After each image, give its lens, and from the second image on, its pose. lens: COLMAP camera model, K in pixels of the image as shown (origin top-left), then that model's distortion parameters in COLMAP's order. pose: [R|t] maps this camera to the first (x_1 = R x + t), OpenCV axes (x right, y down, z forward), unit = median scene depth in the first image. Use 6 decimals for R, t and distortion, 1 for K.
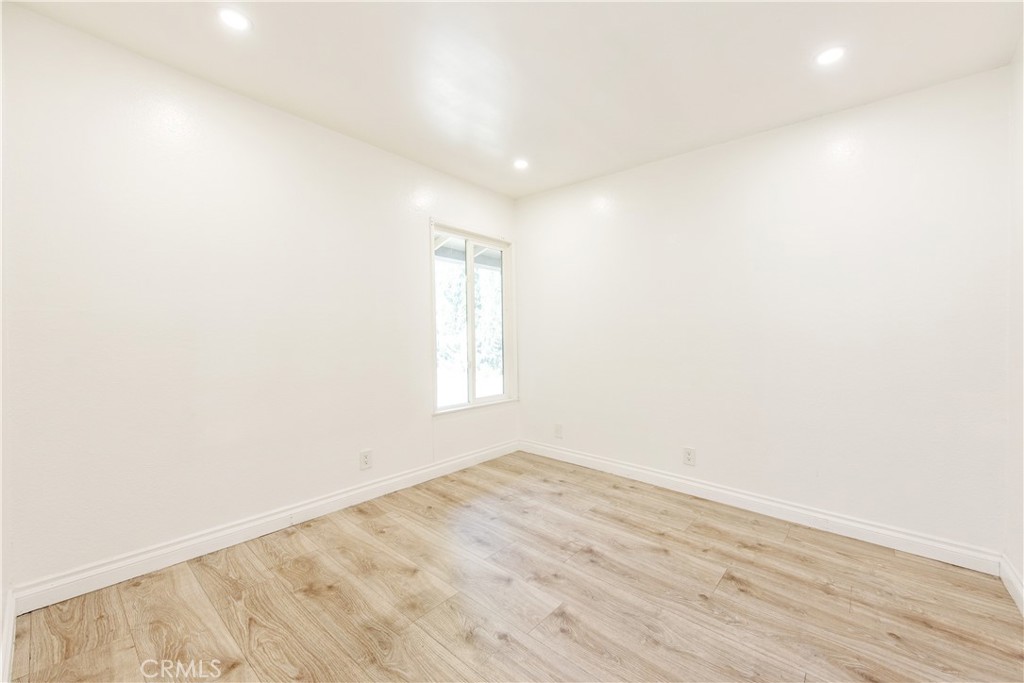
lens RADIAL K [[409.9, 0, 520.0], [0, 409.9, 338.7], [0, 0, 1]] dist [0.010470, -0.001681]
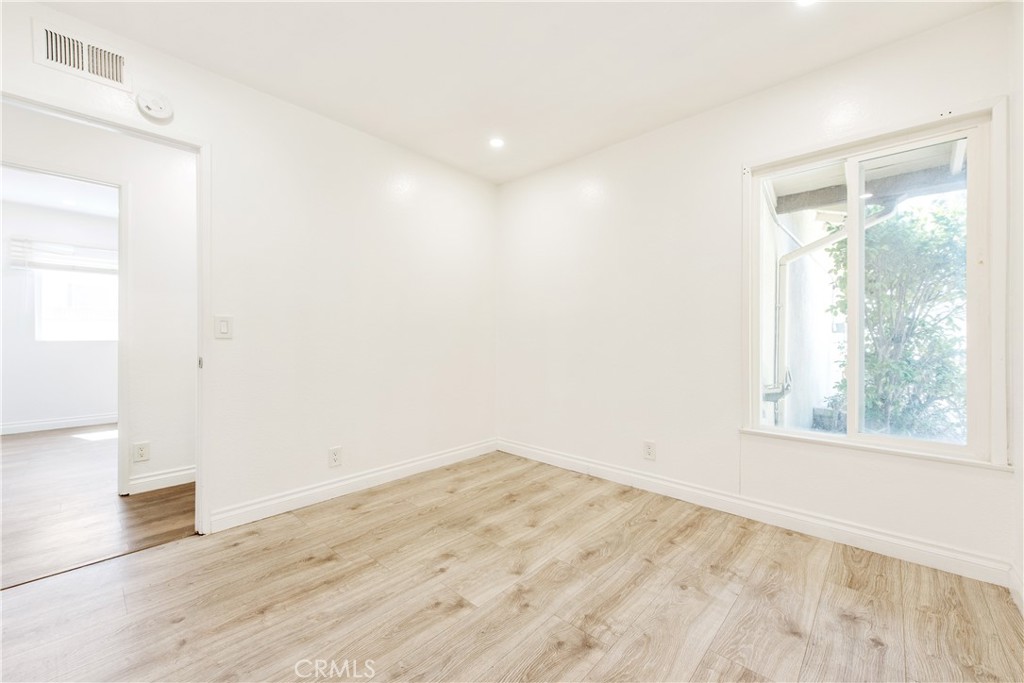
lens RADIAL K [[409.9, 0, 514.0], [0, 409.9, 345.4], [0, 0, 1]] dist [0.010470, -0.001681]
pose [[-0.049853, 0.010826, -0.998698, 0.797200], [-0.017156, 0.999784, 0.011694, 0.039084], [0.998609, 0.017716, -0.049656, 0.885325]]
